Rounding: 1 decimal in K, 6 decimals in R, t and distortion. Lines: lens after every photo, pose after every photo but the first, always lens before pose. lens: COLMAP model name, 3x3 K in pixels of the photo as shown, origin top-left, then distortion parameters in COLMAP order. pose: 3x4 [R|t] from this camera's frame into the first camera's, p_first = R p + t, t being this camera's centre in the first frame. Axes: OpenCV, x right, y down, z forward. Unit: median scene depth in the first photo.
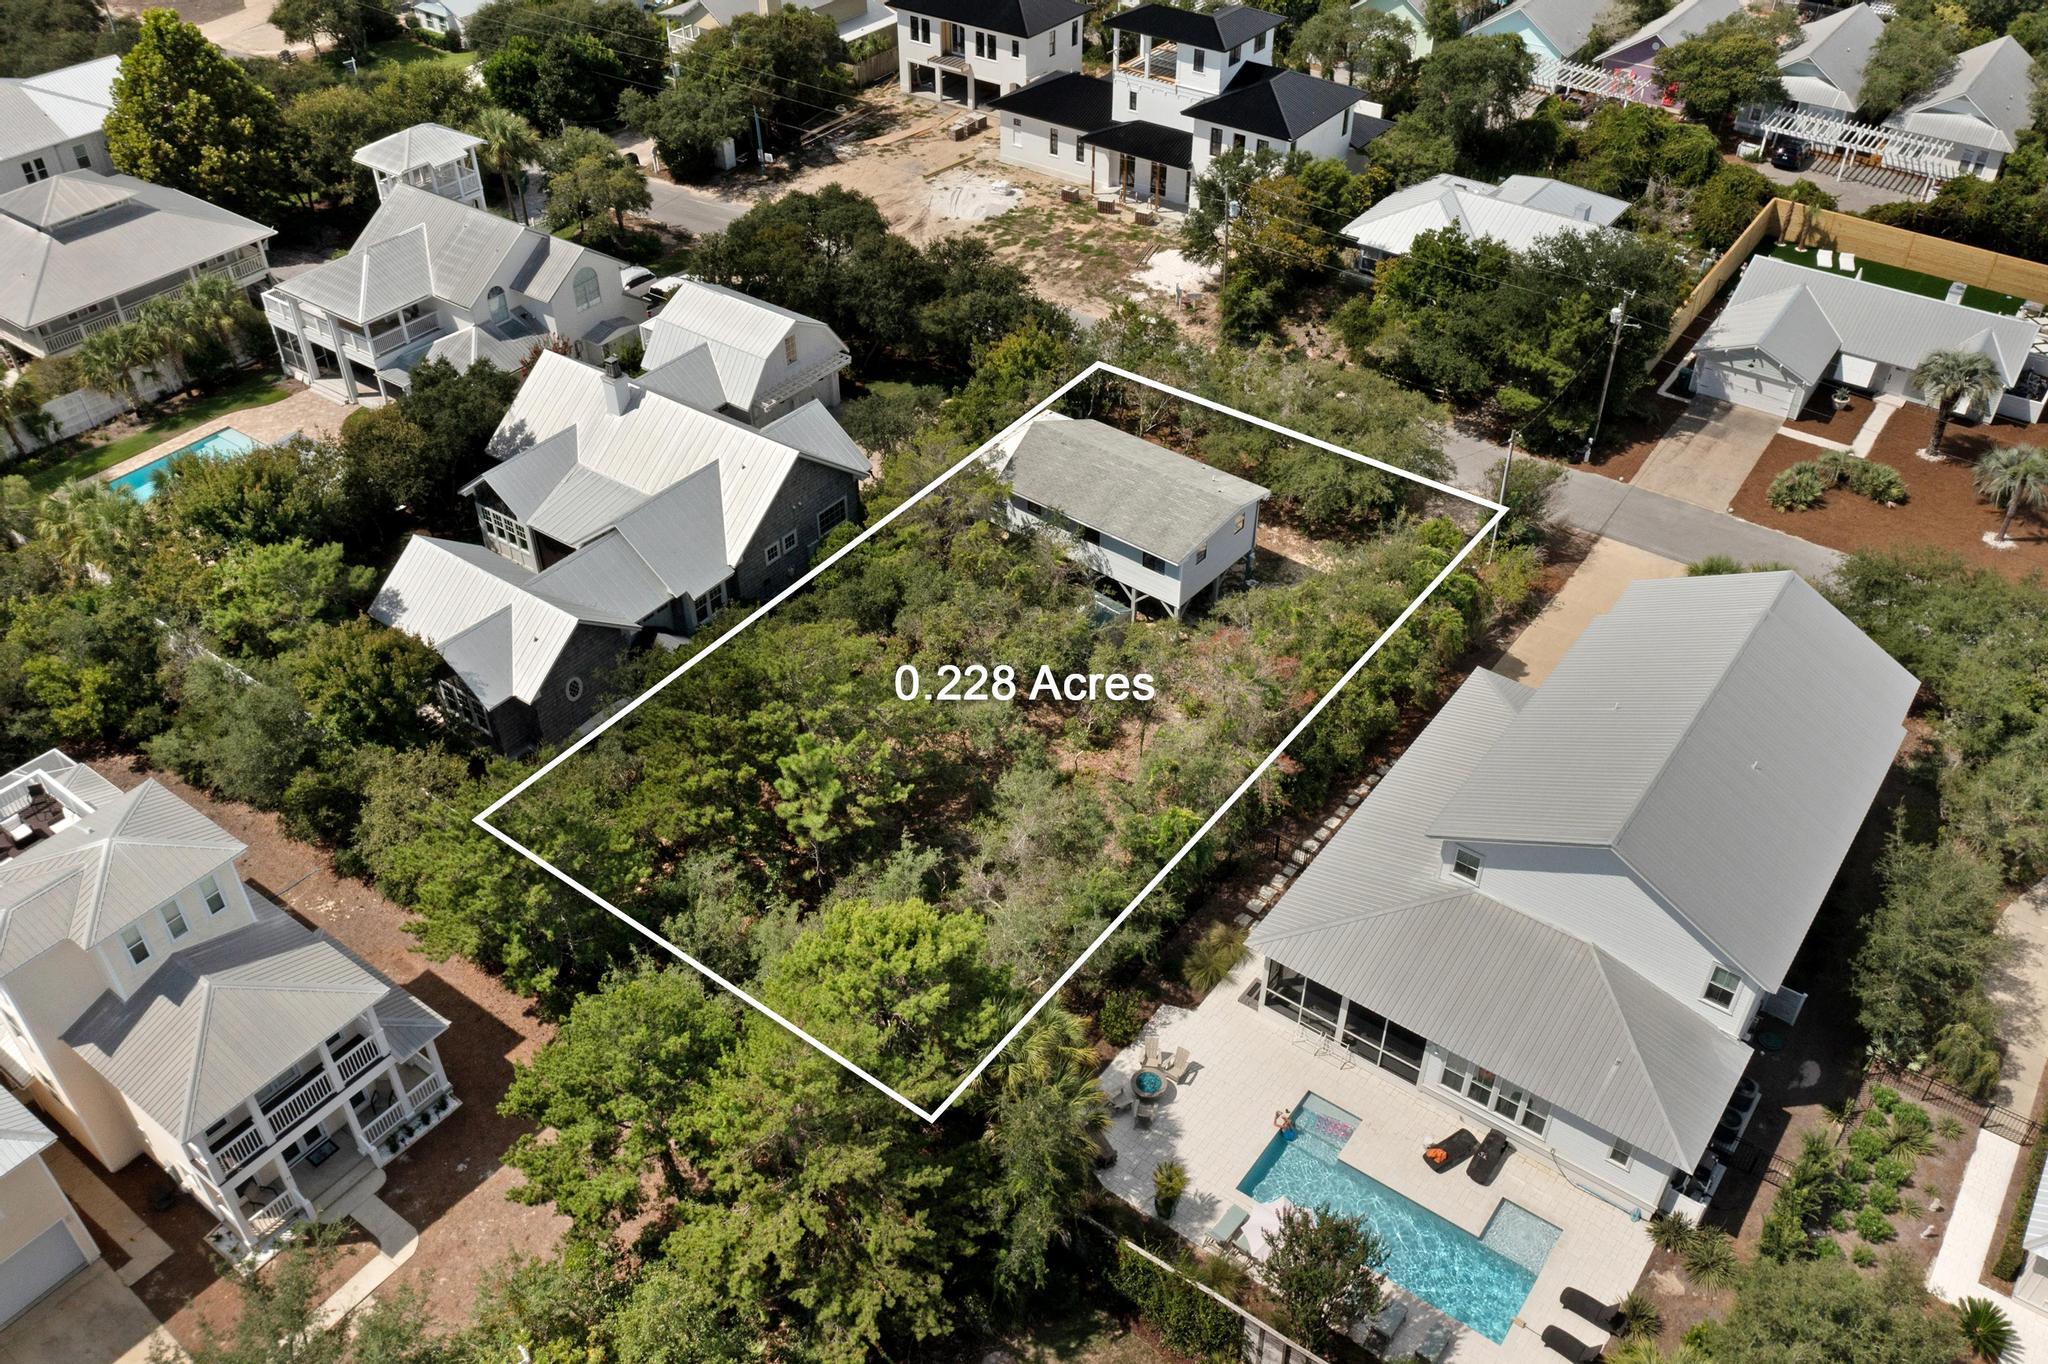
lens RADIAL K [[1622.9, 0, 1032.1], [0, 1622.9, 684.5], [0, 0, 1]] dist [0.003198, 0.006586]
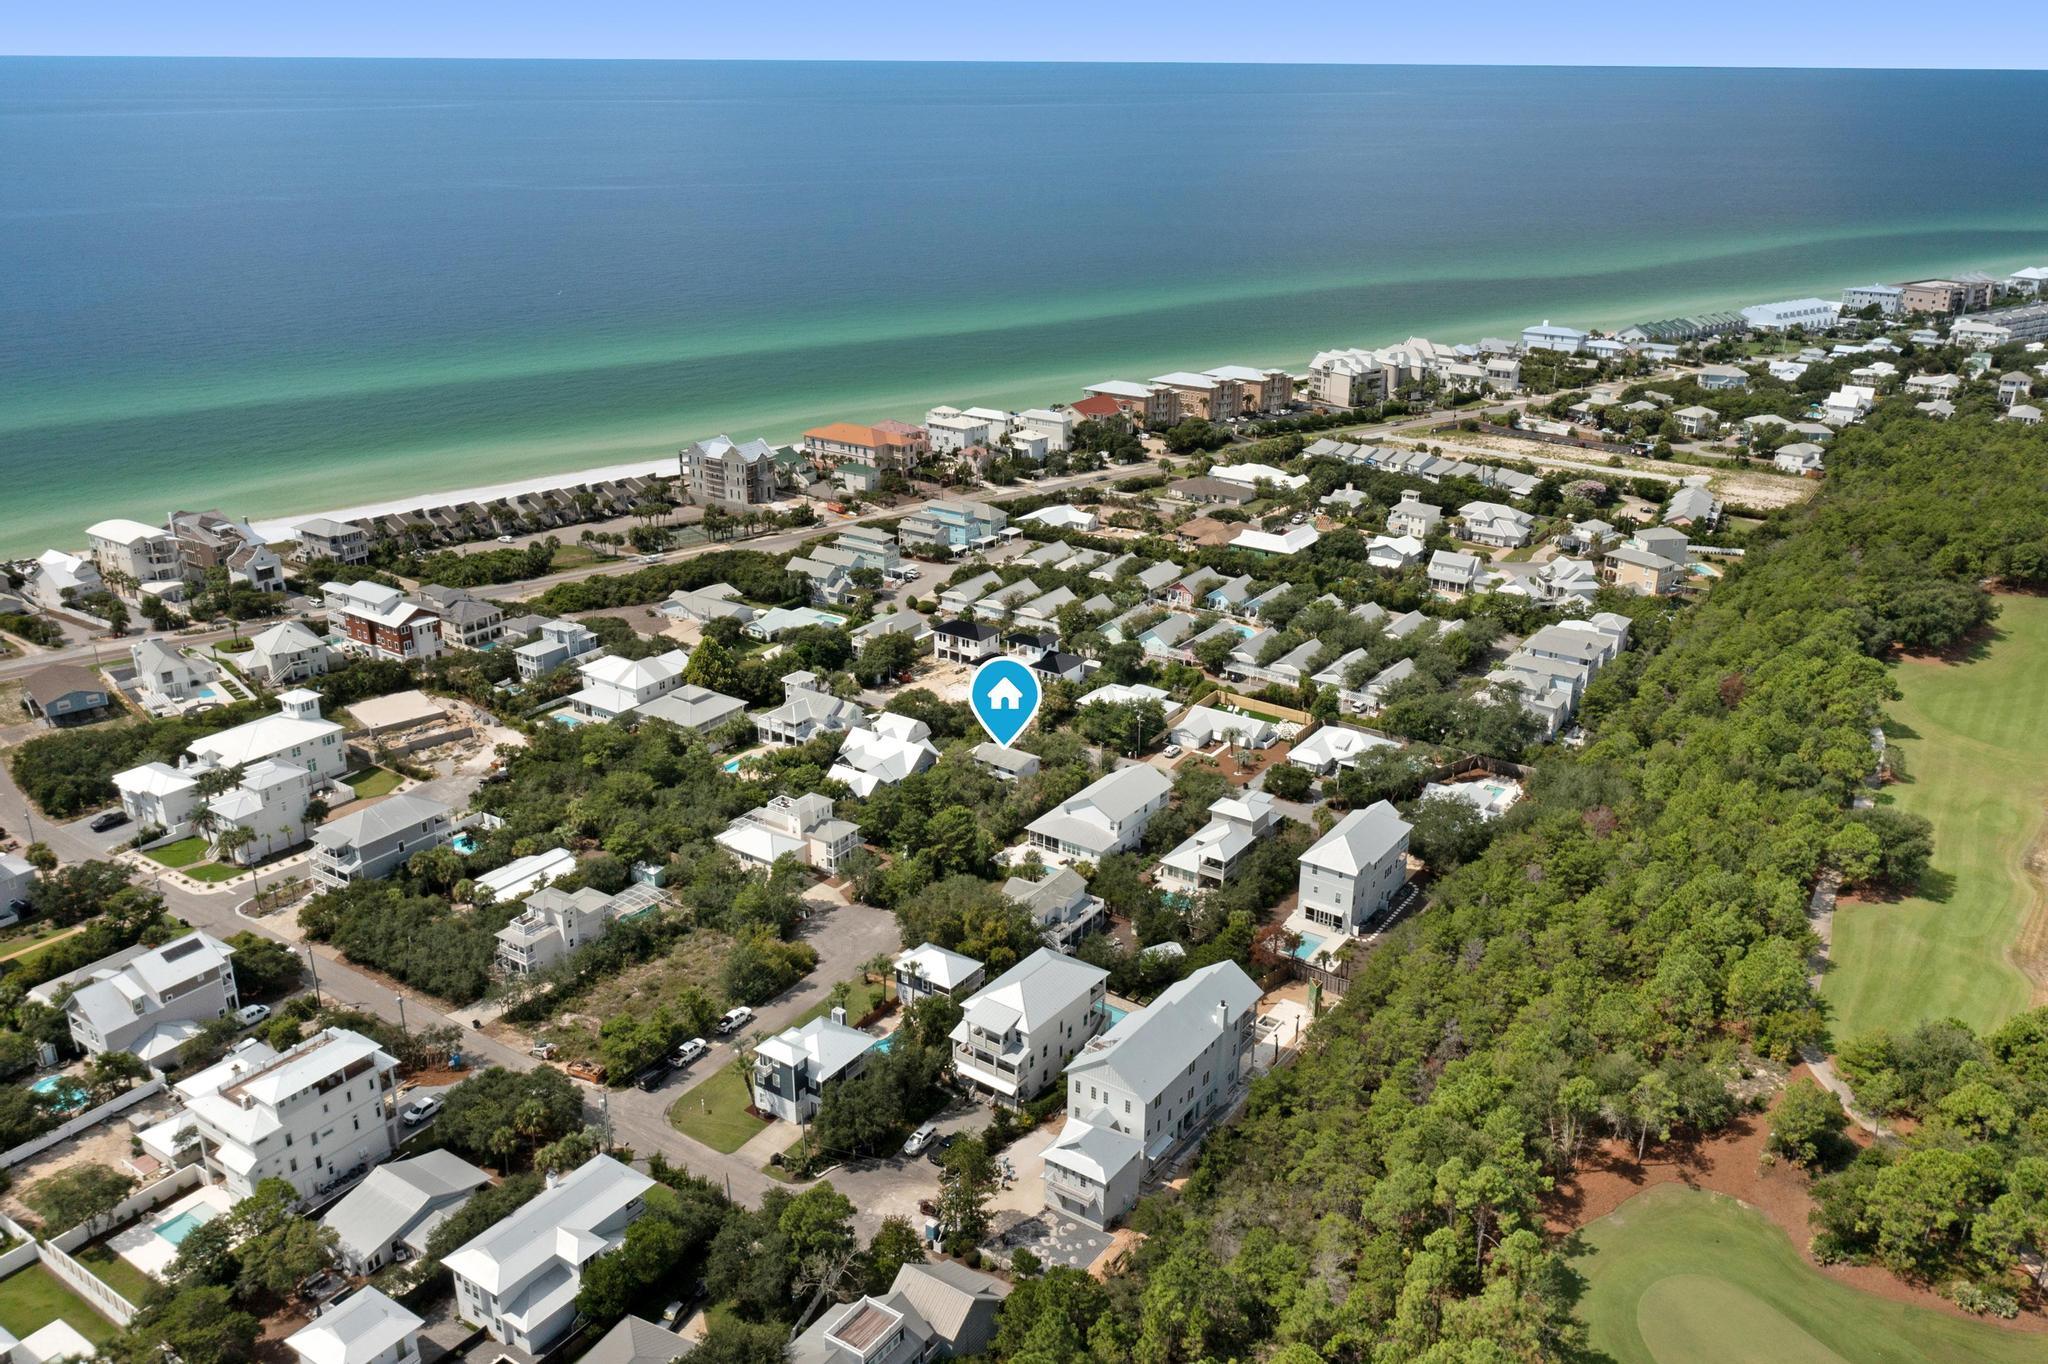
lens RADIAL K [[1622.9, 0, 1022.8], [0, 1622.9, 681.6], [0, 0, 1]] dist [0.003198, 0.006586]
pose [[0.999701, -0.005176, 0.023908, 0.005049], [0.012377, 0.950038, -0.311889, 0.702646], [-0.021099, 0.312092, 0.949818, -2.111253]]
